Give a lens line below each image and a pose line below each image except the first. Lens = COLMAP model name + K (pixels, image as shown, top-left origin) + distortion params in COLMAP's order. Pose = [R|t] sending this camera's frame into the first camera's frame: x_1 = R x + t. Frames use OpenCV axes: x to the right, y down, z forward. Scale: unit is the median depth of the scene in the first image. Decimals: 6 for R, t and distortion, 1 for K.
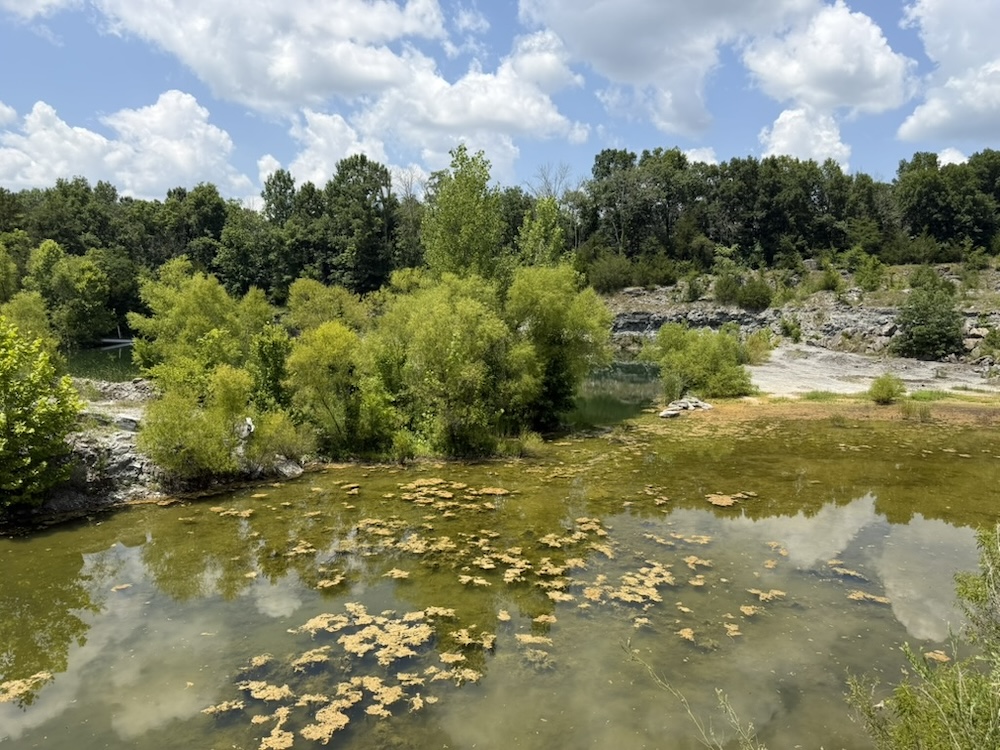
lens RADIAL K [[681.9, 0, 493.6], [0, 681.9, 381.2], [0, 0, 1]] dist [0.042095, -0.094687]
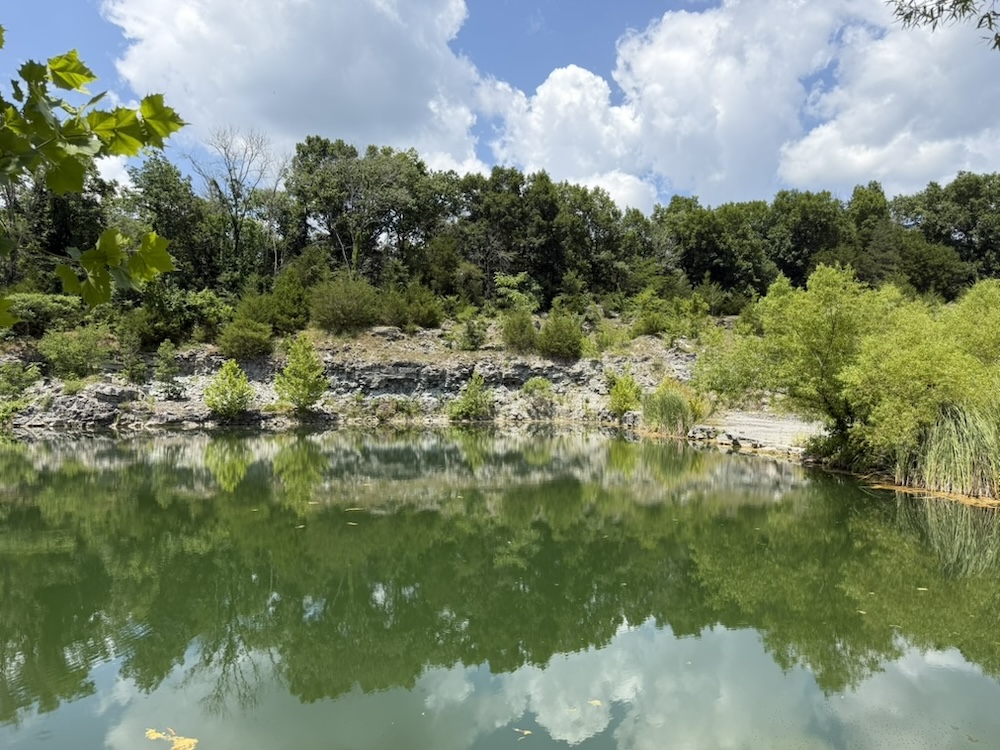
lens RADIAL K [[681.9, 0, 493.6], [0, 681.9, 381.2], [0, 0, 1]] dist [0.042095, -0.094687]
pose [[0.856238, 0.010724, 0.516470, -0.036246], [0.066195, 0.989265, -0.130284, 0.001333], [-0.512323, 0.145742, 0.846336, 0.435980]]
